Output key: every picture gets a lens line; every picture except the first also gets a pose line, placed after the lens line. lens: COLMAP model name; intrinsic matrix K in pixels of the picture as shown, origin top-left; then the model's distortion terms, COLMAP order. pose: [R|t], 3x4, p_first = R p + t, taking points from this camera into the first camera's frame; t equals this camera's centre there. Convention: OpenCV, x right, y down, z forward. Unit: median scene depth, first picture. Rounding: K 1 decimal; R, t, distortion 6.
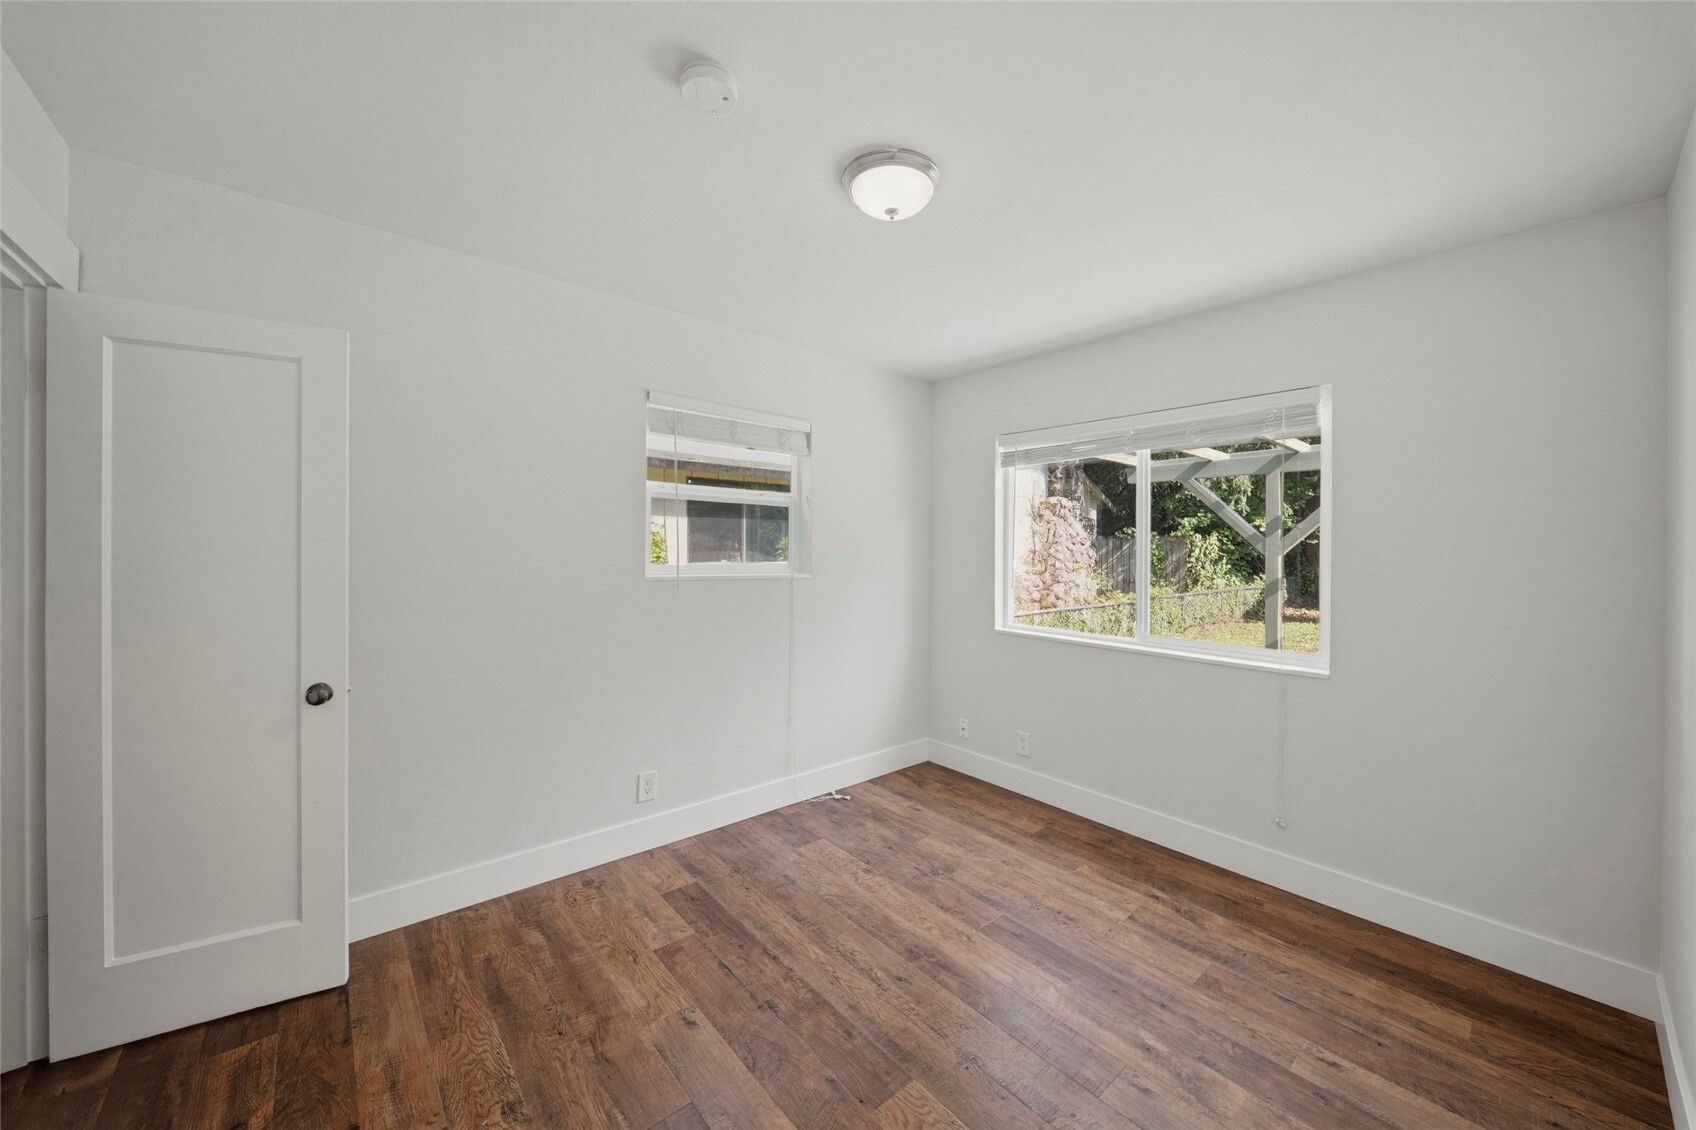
lens RADIAL K [[609.2, 0, 856.6], [0, 609.2, 553.7], [0, 0, 1]] dist [0.010346, -0.006303]
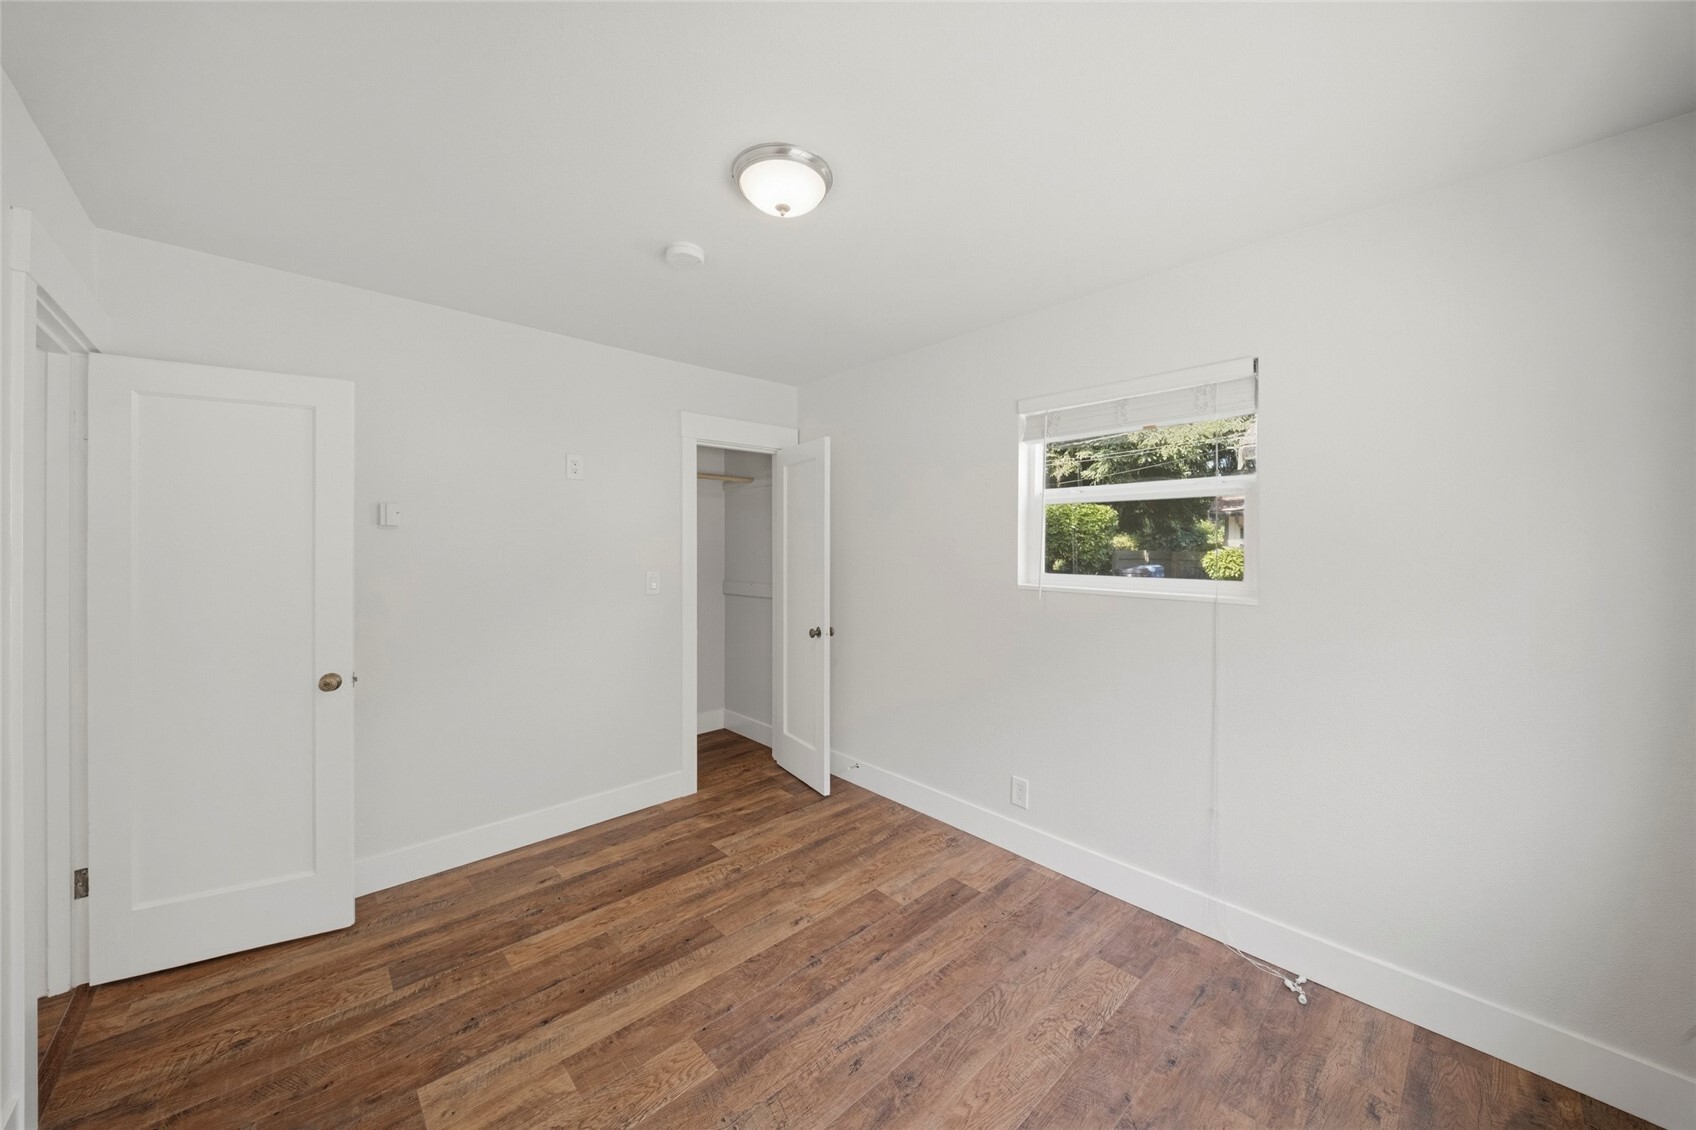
lens RADIAL K [[609.2, 0, 856.6], [0, 609.2, 553.7], [0, 0, 1]] dist [0.010346, -0.006303]
pose [[0.040513, -0.003809, -0.999172, 0.861608], [-0.018375, 0.999821, -0.004557, -0.004711], [0.999010, 0.018544, 0.040436, 0.893031]]
